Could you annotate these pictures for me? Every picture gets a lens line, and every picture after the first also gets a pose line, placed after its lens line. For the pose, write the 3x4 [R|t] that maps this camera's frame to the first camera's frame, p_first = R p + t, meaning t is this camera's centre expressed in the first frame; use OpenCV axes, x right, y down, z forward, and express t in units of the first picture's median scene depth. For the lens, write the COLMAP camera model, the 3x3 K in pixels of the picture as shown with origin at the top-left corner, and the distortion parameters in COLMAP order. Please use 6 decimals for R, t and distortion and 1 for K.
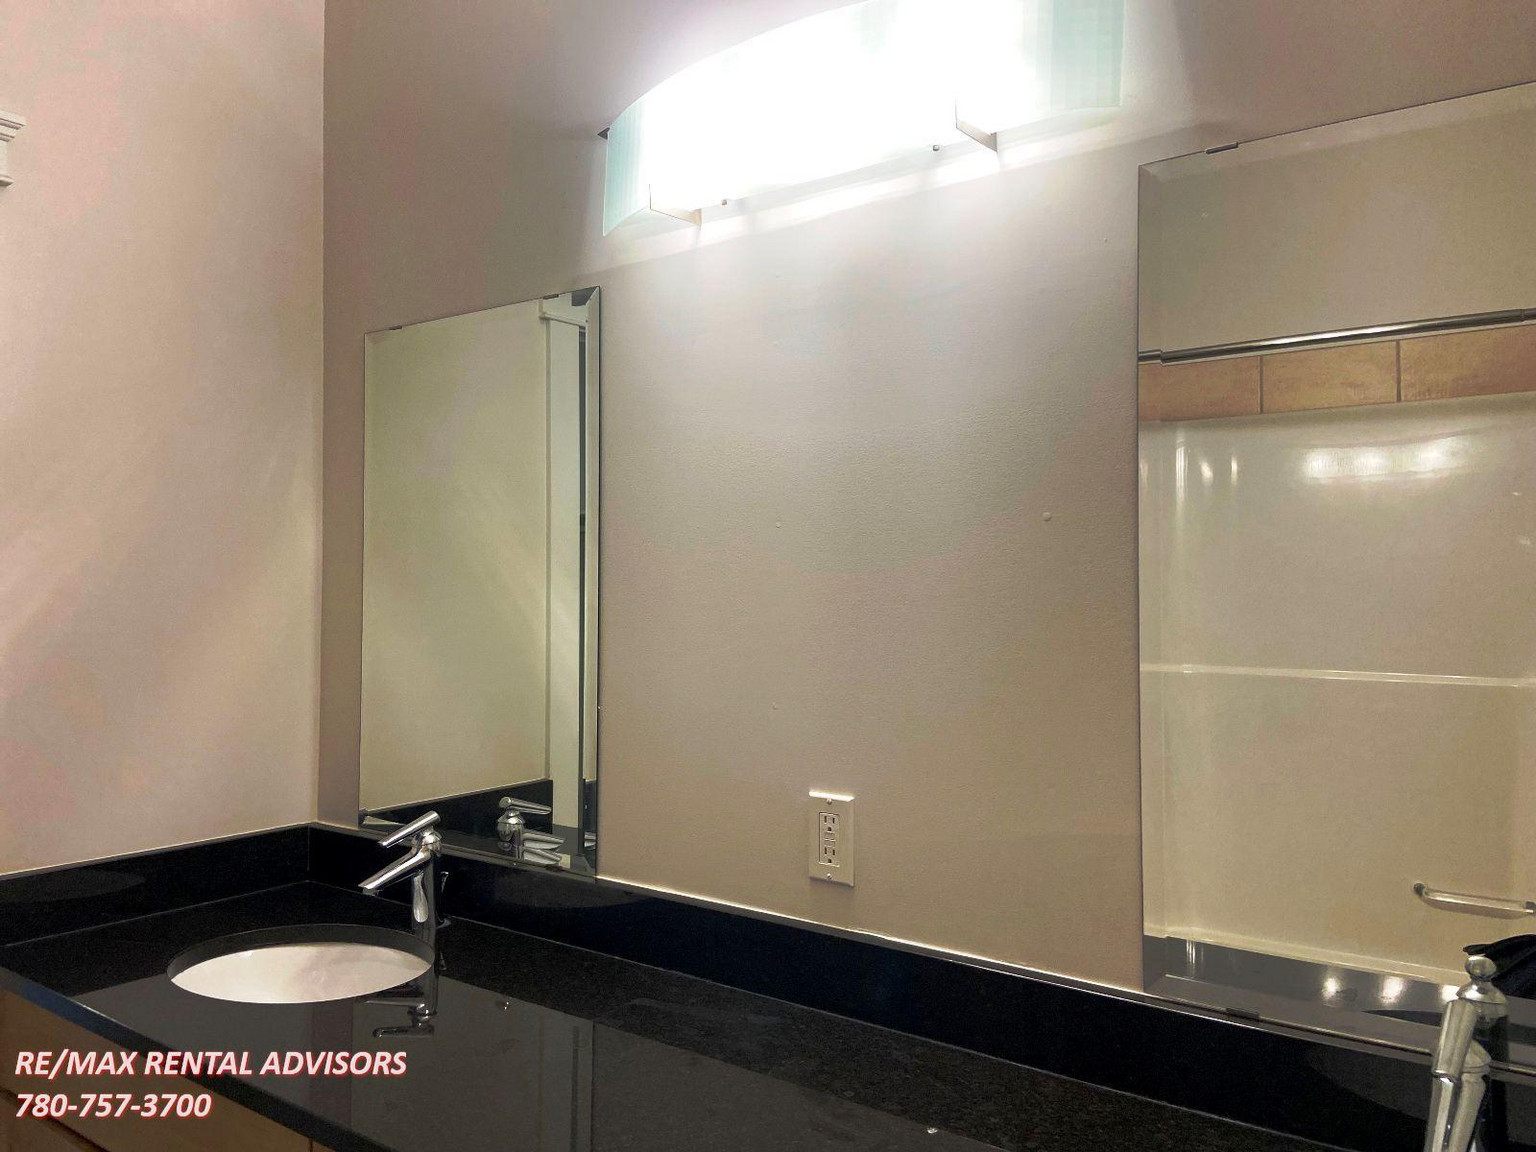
lens RADIAL K [[1159.6, 0, 768.0], [0, 1159.6, 576.0], [0, 0, 1]] dist [0.131423, -0.183139]
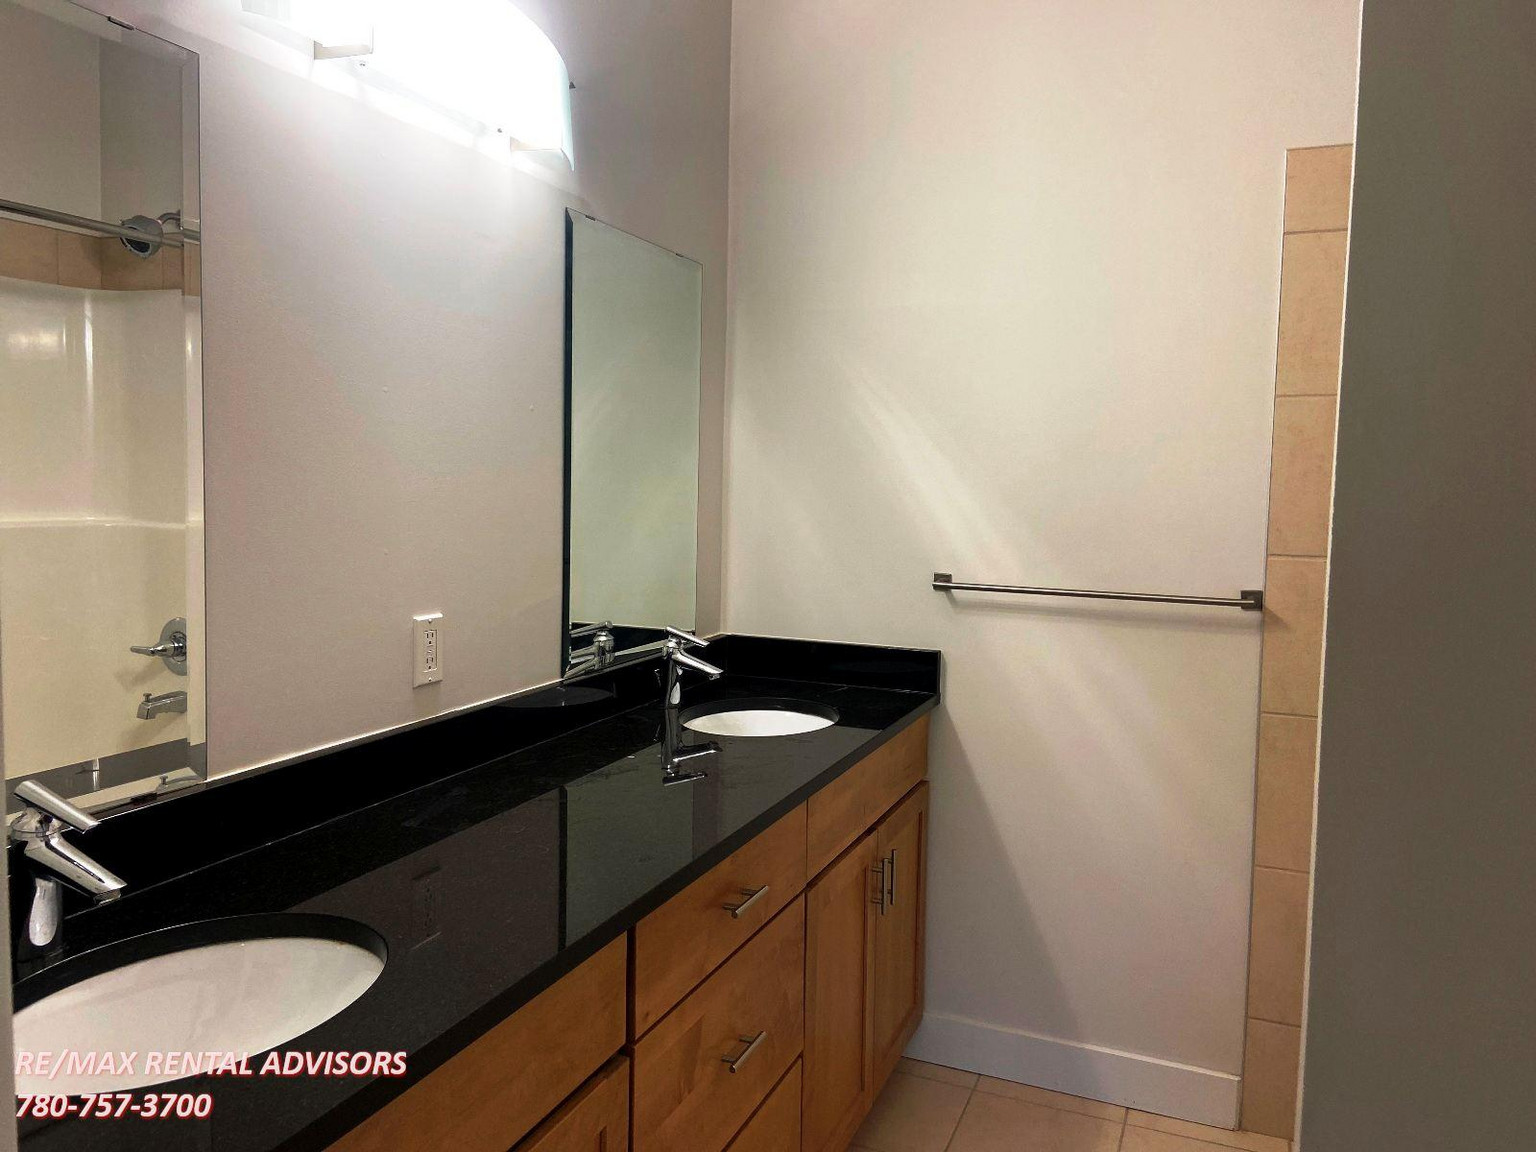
lens RADIAL K [[1159.6, 0, 768.0], [0, 1159.6, 576.0], [0, 0, 1]] dist [0.131423, -0.183139]
pose [[-0.243990, -0.095135, 0.965100, -1.238092], [-0.047200, 0.995162, 0.086166, 0.020773], [-0.968628, -0.024529, -0.247300, 0.961567]]
